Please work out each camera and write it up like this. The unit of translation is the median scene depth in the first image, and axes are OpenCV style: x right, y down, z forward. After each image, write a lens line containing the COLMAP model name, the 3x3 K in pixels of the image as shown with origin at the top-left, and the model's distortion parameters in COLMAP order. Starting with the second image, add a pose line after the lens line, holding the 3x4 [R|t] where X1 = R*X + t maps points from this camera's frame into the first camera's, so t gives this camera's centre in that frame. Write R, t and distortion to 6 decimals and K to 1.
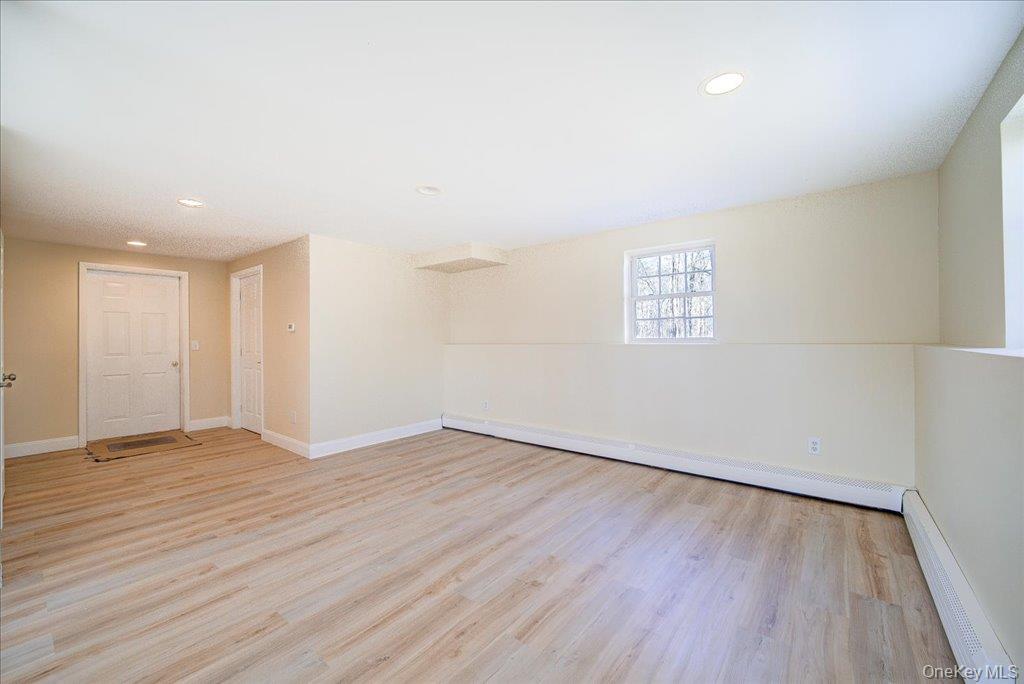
lens RADIAL K [[406.8, 0, 508.5], [0, 406.8, 341.2], [0, 0, 1]] dist [0.002021, -0.001288]
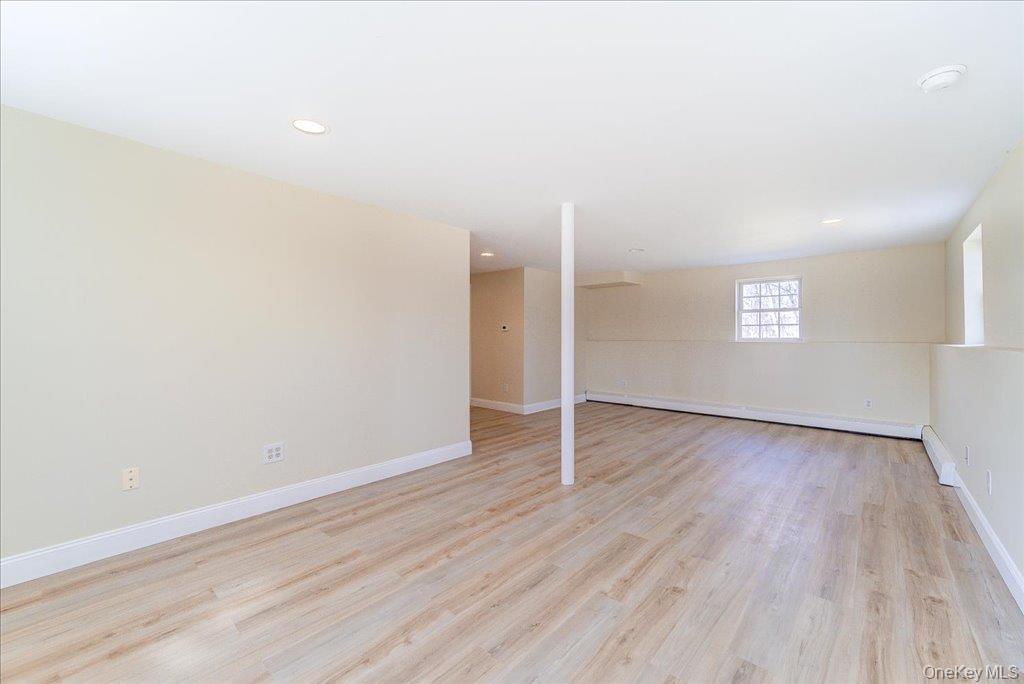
lens RADIAL K [[412.8, 0, 514.3], [0, 412.8, 335.7], [0, 0, 1]] dist [0.000147, -0.000706]
pose [[0.999216, 0.009634, -0.038402, -0.631468], [-0.009938, 0.999921, -0.007734, 0.007885], [0.038325, 0.008110, 0.999232, -0.740434]]
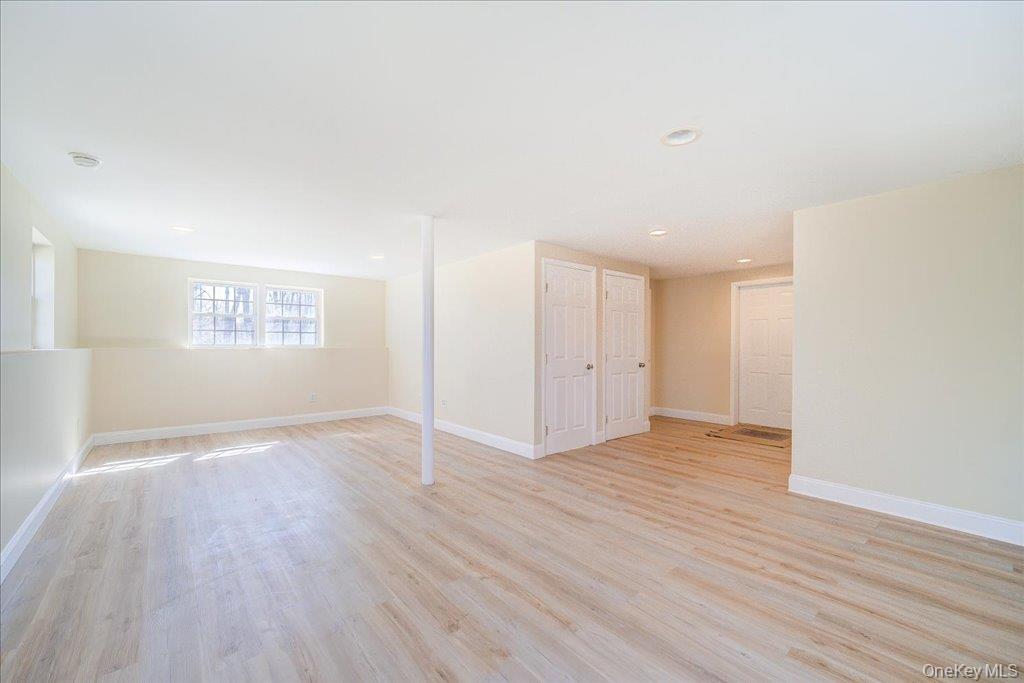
lens RADIAL K [[412.8, 0, 502.4], [0, 412.8, 345.1], [0, 0, 1]] dist [0.000147, -0.000706]
pose [[-0.197074, 0.007238, -0.980362, 0.591528], [-0.004823, 0.999953, 0.008352, -0.005597], [0.980377, 0.006375, -0.197030, 0.838451]]
